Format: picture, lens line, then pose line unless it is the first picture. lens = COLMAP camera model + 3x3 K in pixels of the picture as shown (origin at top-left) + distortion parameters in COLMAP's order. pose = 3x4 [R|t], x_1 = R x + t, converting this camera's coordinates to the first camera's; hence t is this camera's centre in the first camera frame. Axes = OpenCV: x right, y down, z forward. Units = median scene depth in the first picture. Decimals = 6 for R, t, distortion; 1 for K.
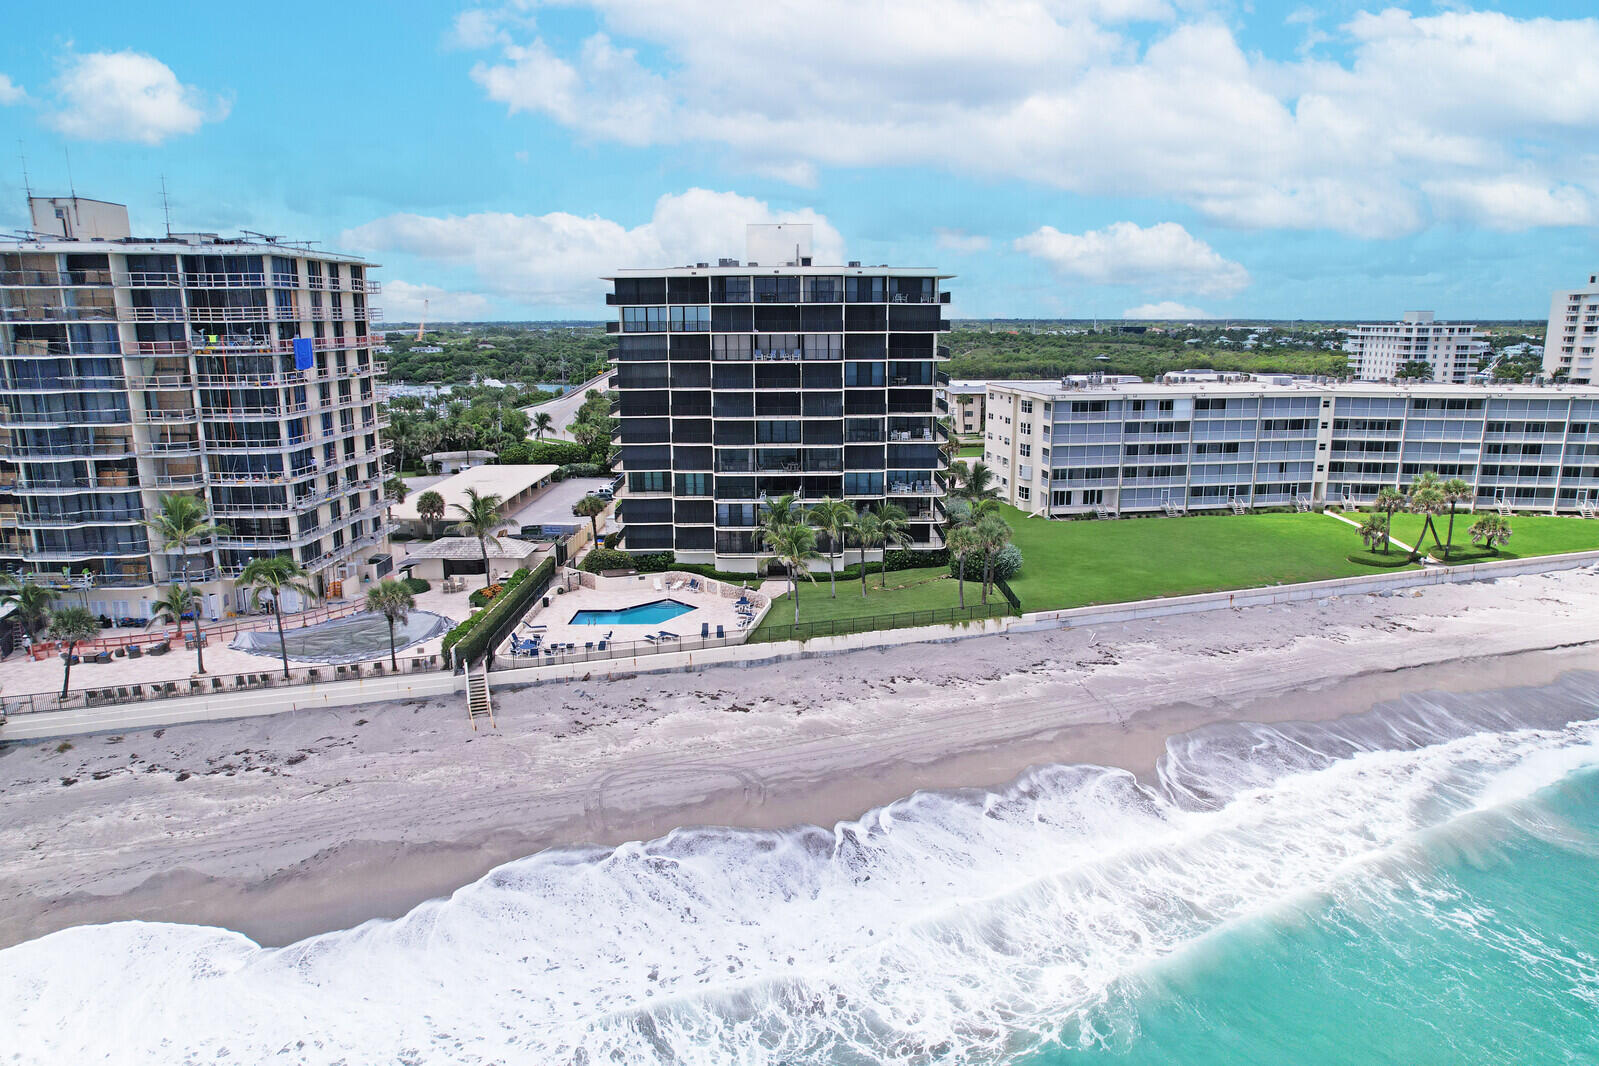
lens RADIAL K [[1010.9, 0, 808.4], [0, 1010.9, 533.4], [0, 0, 1]] dist [-0.074714, 0.074174]
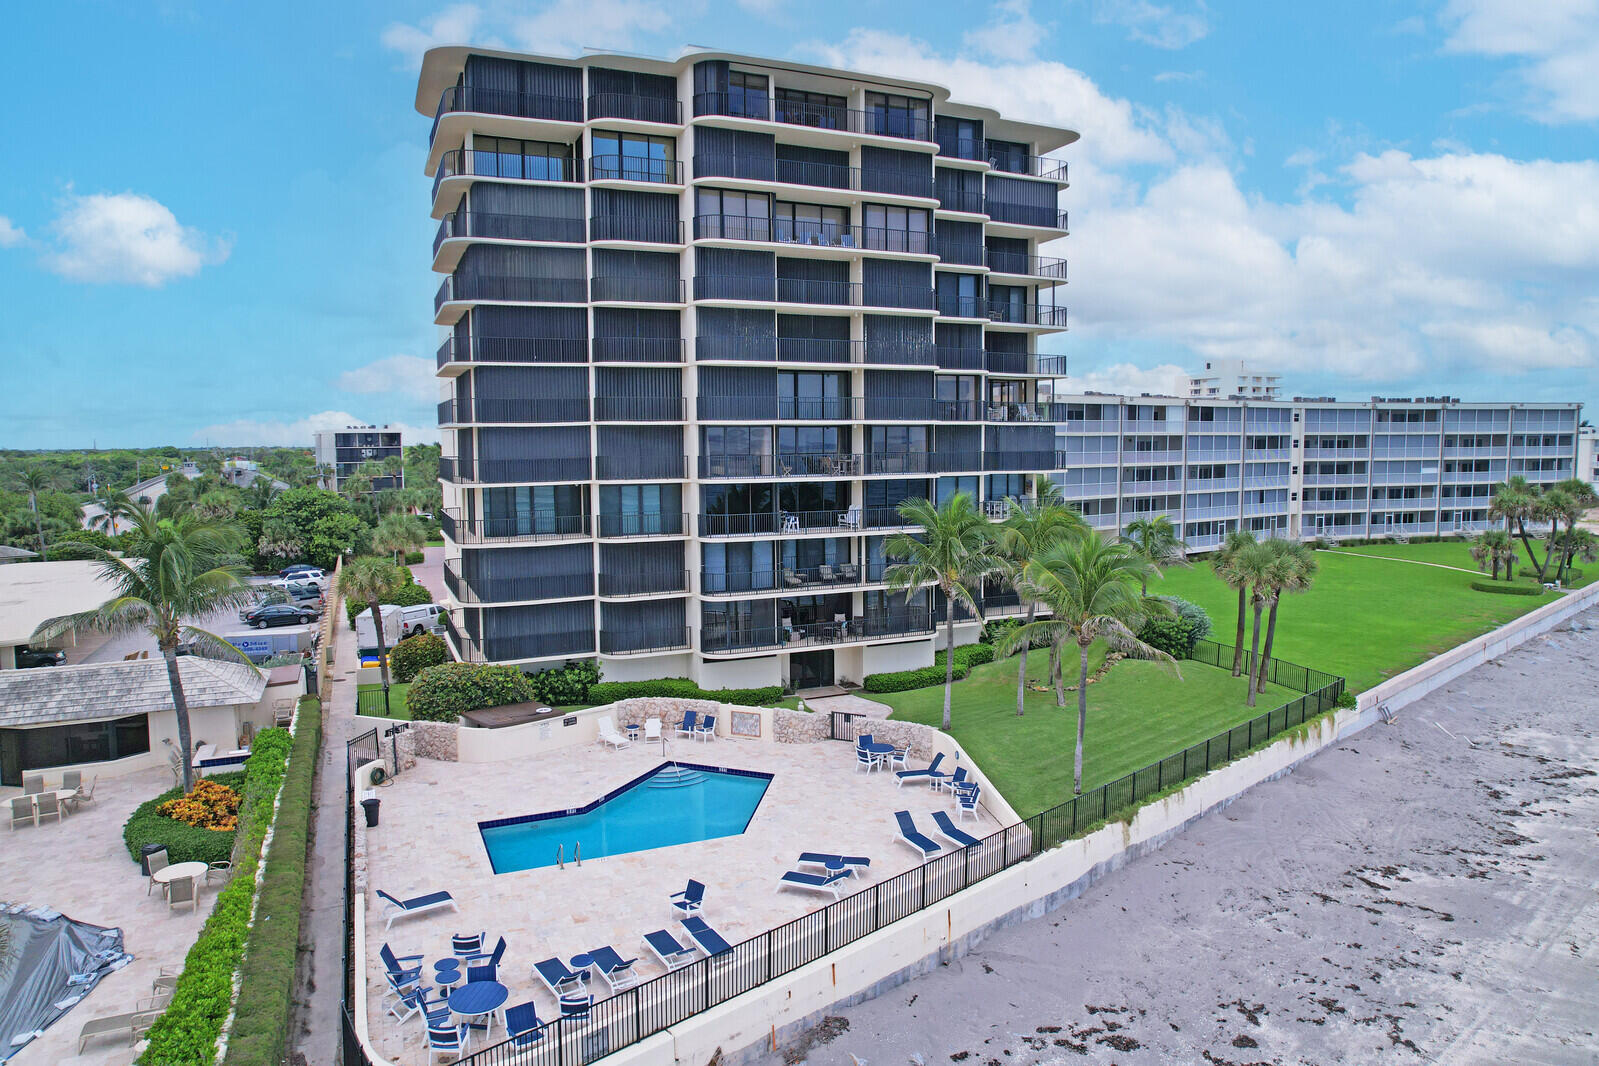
lens RADIAL K [[1015.8, 0, 793.2], [0, 1015.8, 527.6], [0, 0, 1]] dist [-0.067128, 0.046560]
pose [[0.919732, -0.037989, 0.390704, -0.189693], [0.088050, 0.989910, -0.111023, 0.014866], [-0.382544, 0.136513, 0.913797, 0.441164]]
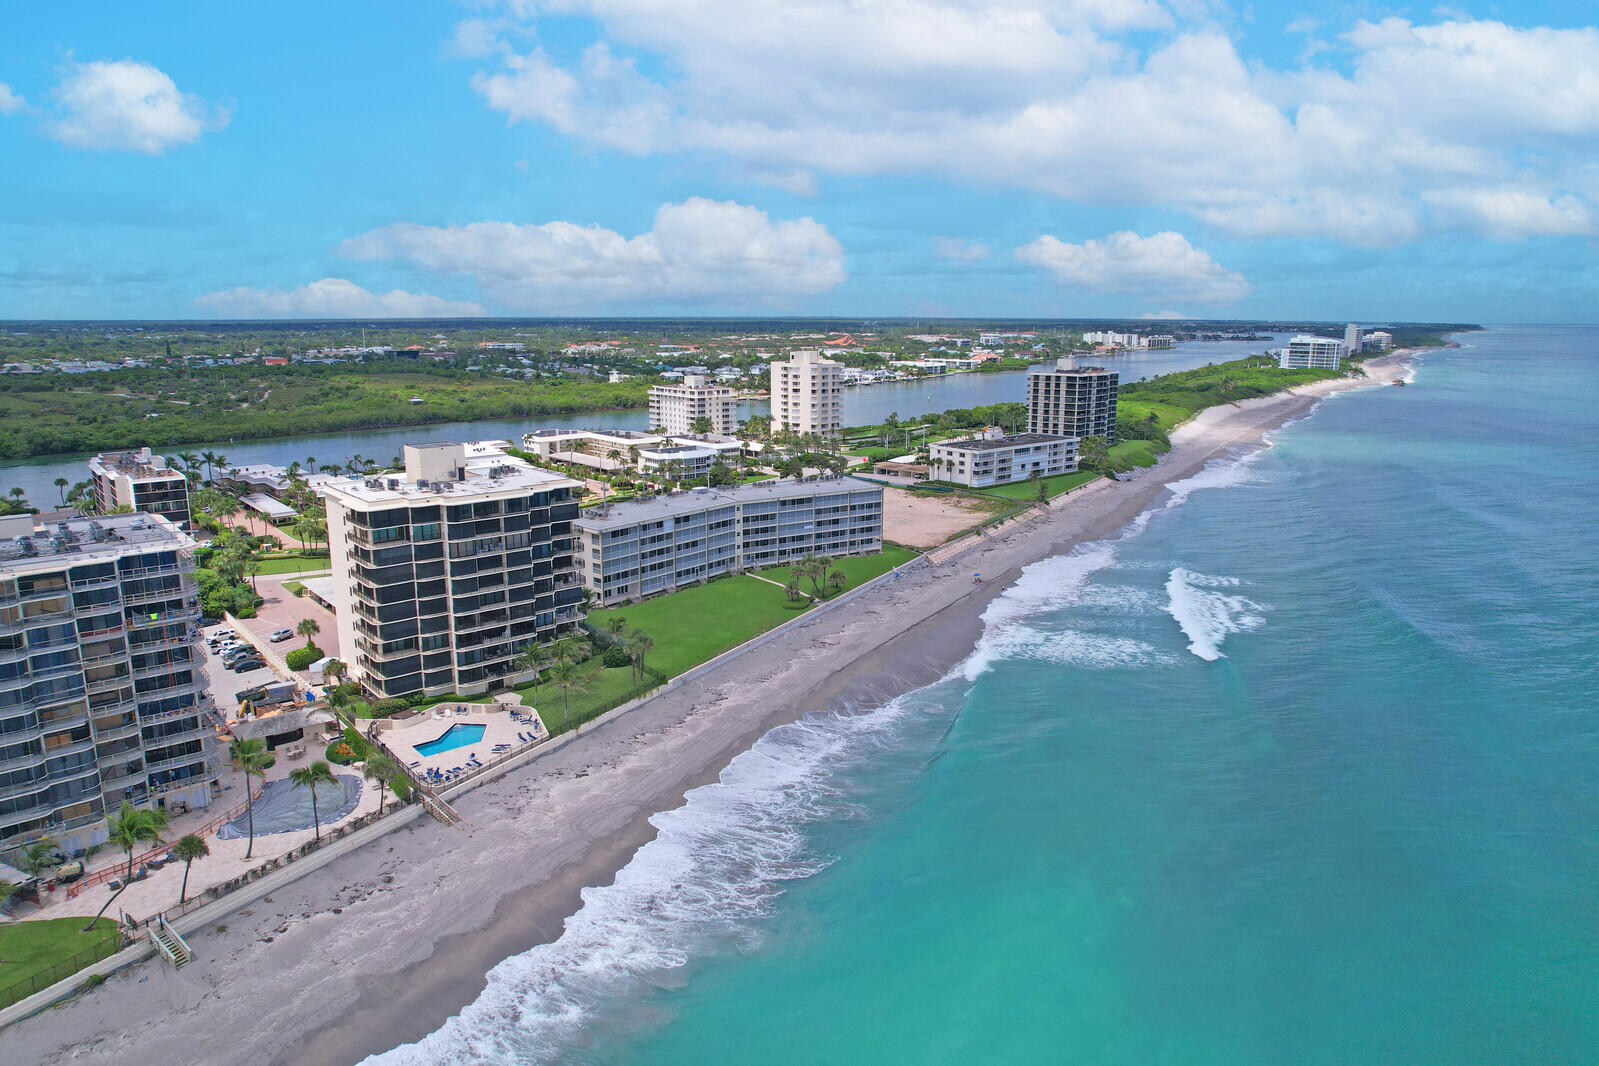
lens RADIAL K [[1010.9, 0, 808.4], [0, 1010.9, 533.4], [0, 0, 1]] dist [-0.074714, 0.074174]
pose [[0.748628, -0.131988, 0.649720, -0.509064], [0.130089, 0.990177, 0.051258, -0.168047], [-0.650103, 0.046148, 0.758444, -0.361237]]
